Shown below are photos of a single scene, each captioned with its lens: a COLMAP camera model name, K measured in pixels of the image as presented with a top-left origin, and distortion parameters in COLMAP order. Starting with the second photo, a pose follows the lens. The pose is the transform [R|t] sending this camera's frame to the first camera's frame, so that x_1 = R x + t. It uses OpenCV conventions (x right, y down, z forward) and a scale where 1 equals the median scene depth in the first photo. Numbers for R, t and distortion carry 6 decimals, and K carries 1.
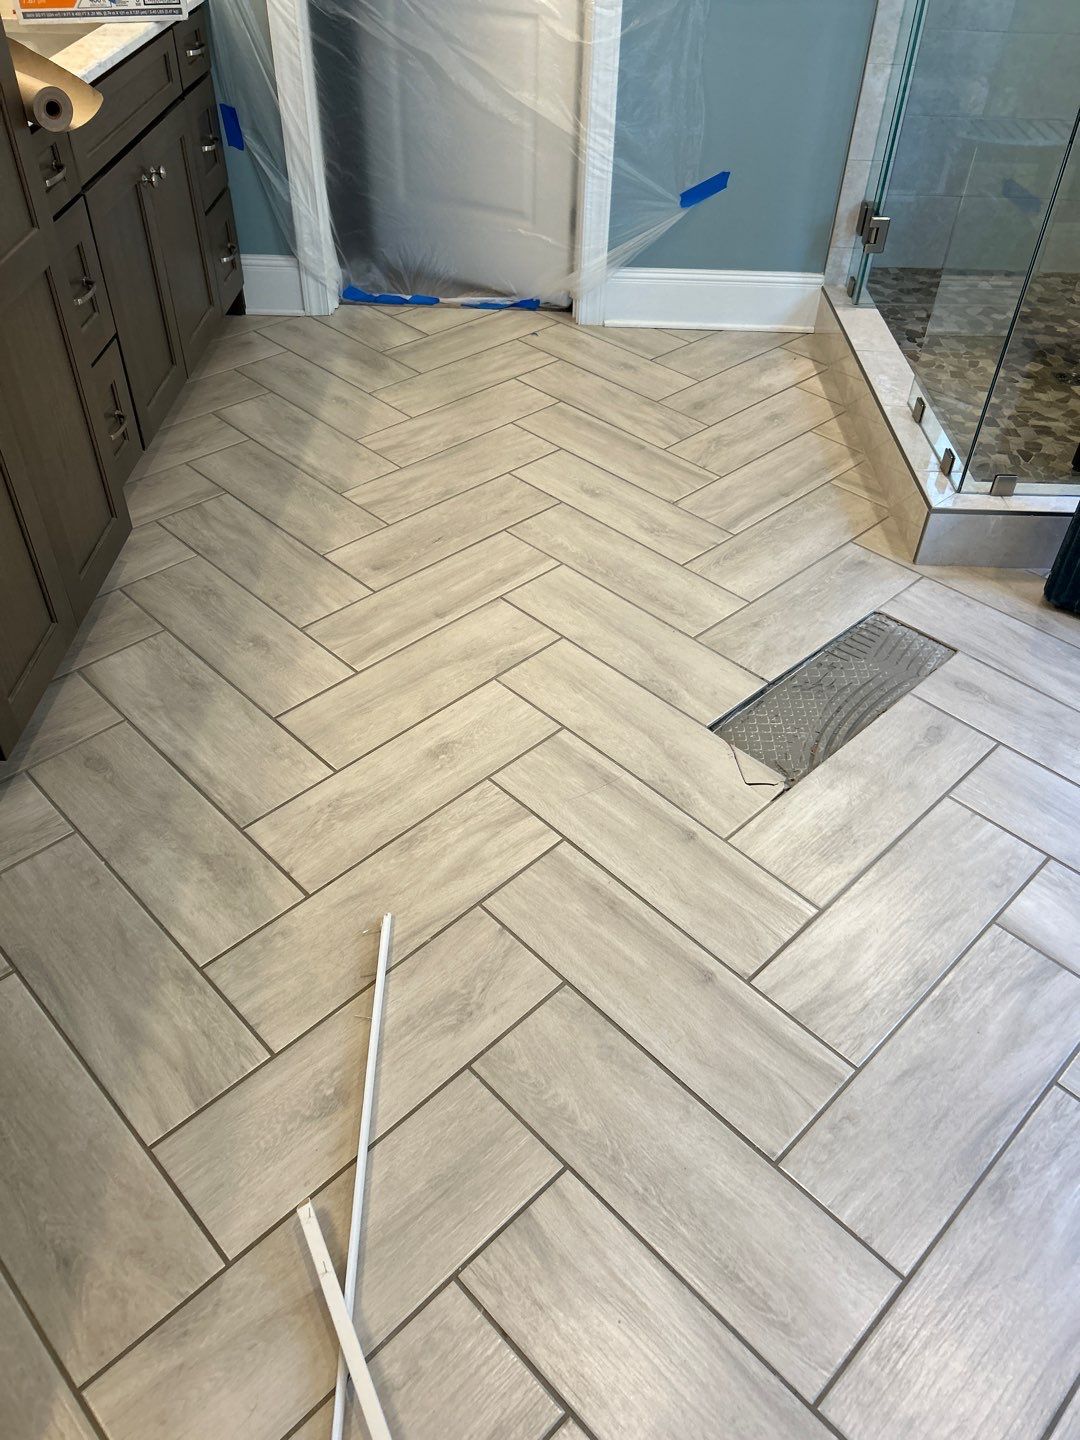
lens RADIAL K [[1097.9, 0, 540.0], [0, 1097.9, 720.0], [0, 0, 1]] dist [0.033853, -0.039411]
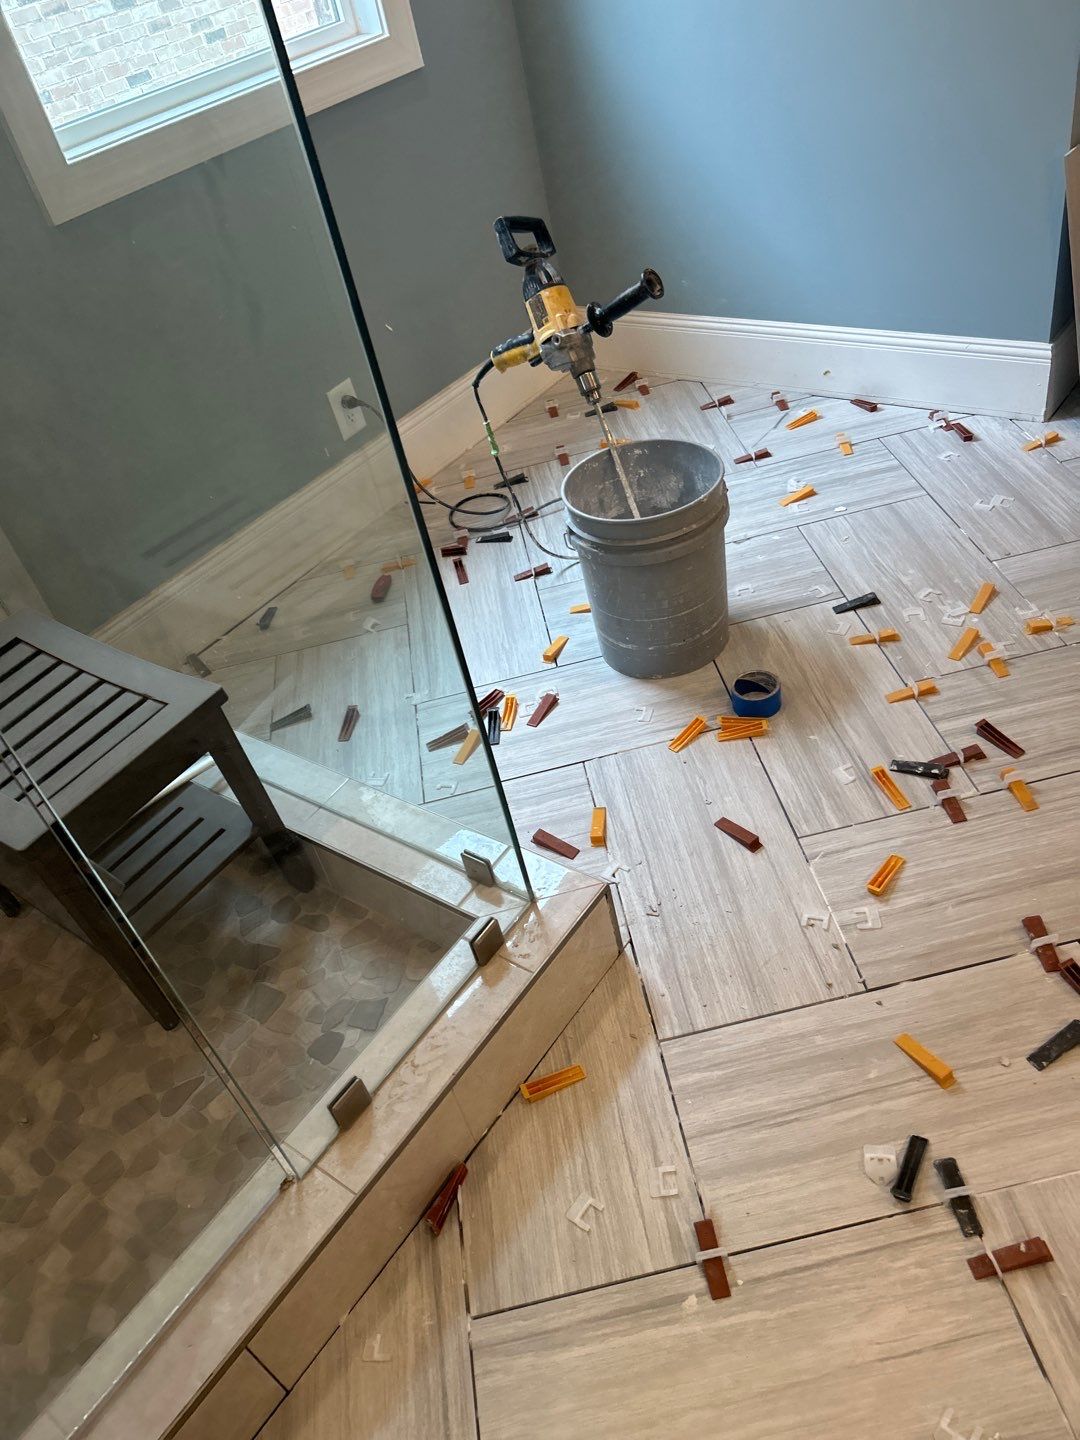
lens RADIAL K [[1097.9, 0, 540.0], [0, 1097.9, 720.0], [0, 0, 1]] dist [0.033853, -0.039411]
pose [[-0.795684, -0.291221, 0.531110, 0.063909], [0.512563, 0.143487, 0.846576, -0.580564], [-0.322748, 0.945834, 0.035099, 0.693710]]
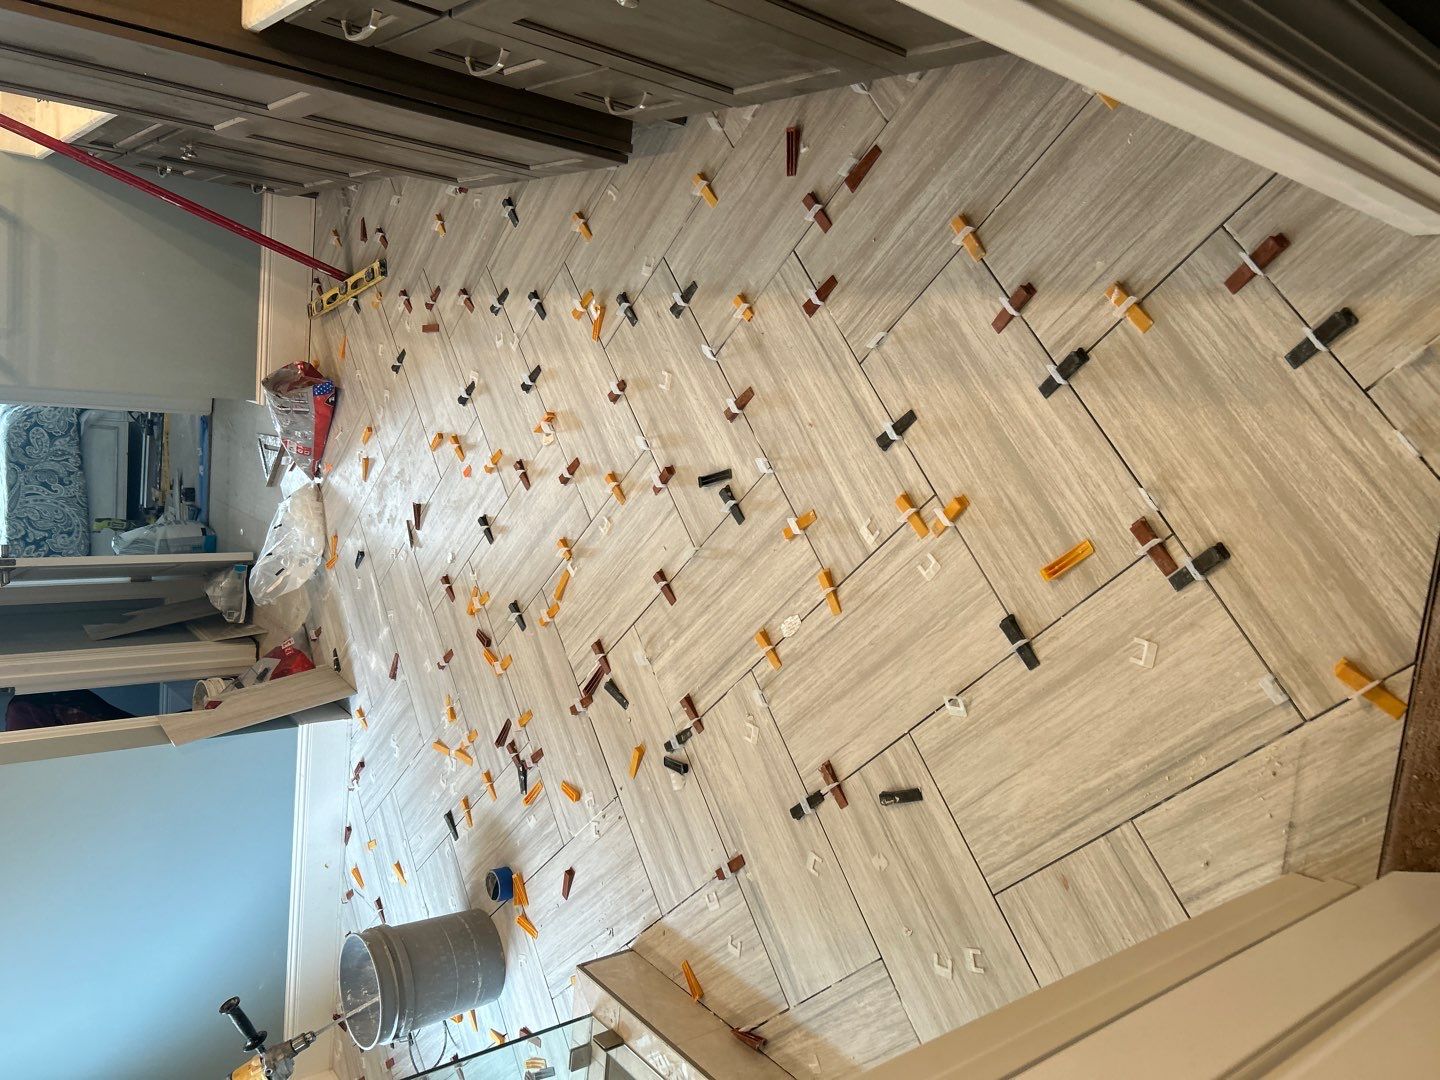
lens RADIAL K [[1097.9, 0, 720.0], [0, 1097.9, 540.0], [0, 0, 1]] dist [0.033853, -0.039411]
pose [[-0.111343, 0.986118, 0.123182, -0.126631], [0.144446, -0.106577, 0.983756, -0.862633], [0.983228, 0.127328, -0.130575, 0.931722]]
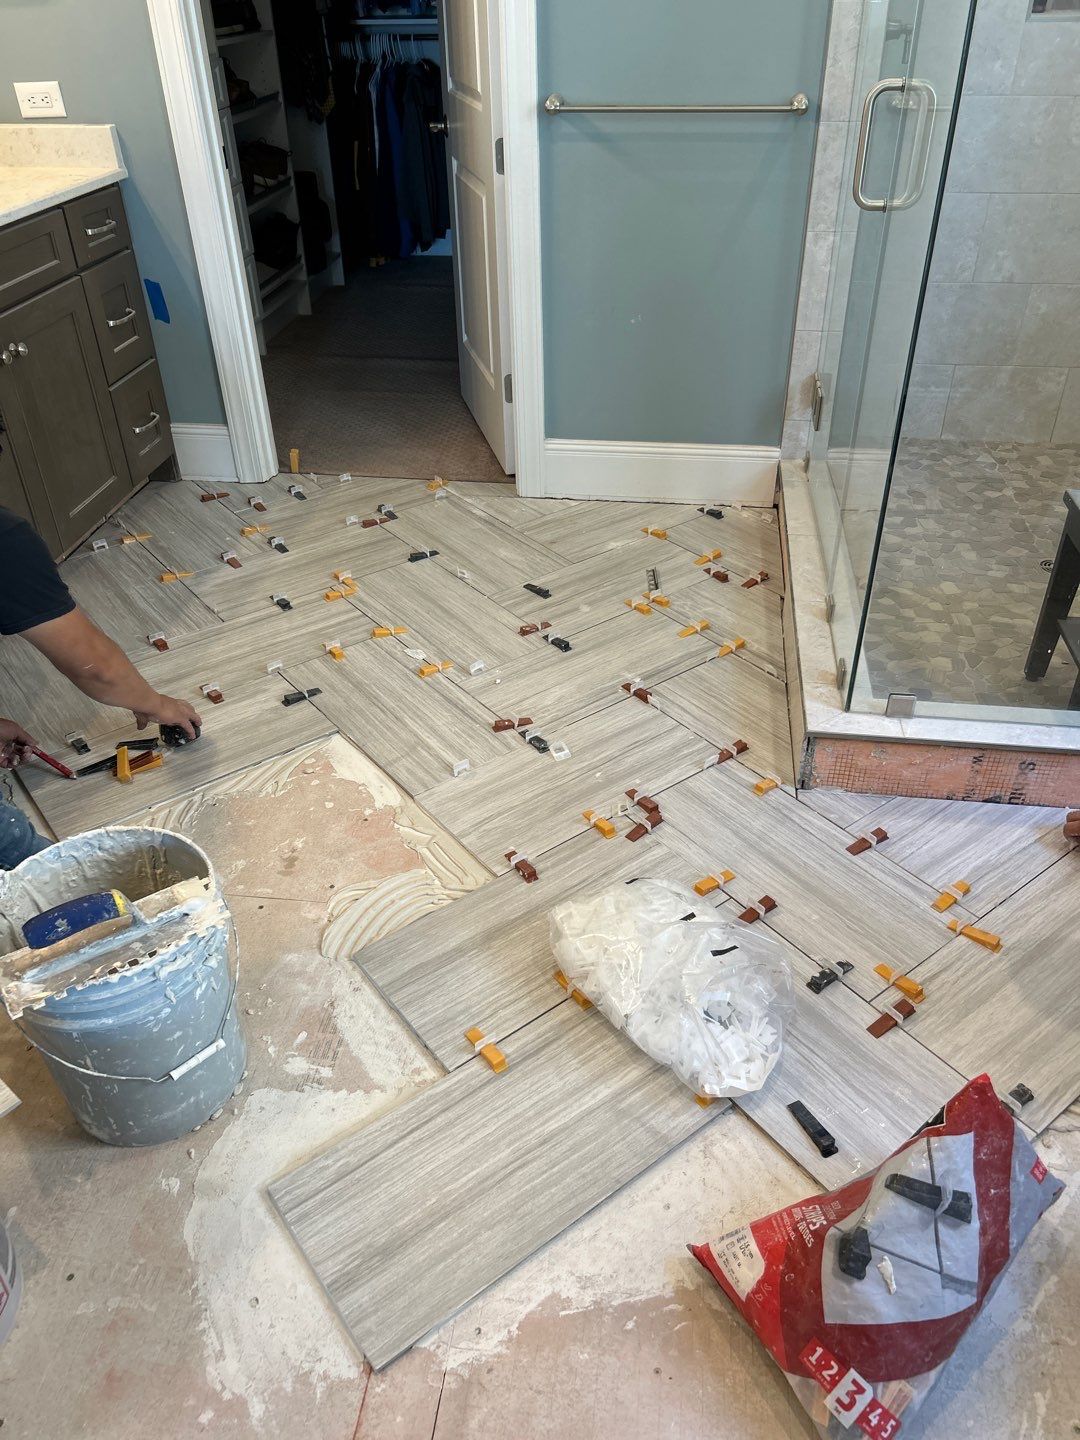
lens RADIAL K [[1097.9, 0, 540.0], [0, 1097.9, 720.0], [0, 0, 1]] dist [0.033853, -0.039411]
pose [[0.990847, 0.042239, -0.128212, 0.200872], [-0.056206, 0.992631, -0.107350, -0.075235], [0.122733, 0.113574, 0.985920, 0.107085]]
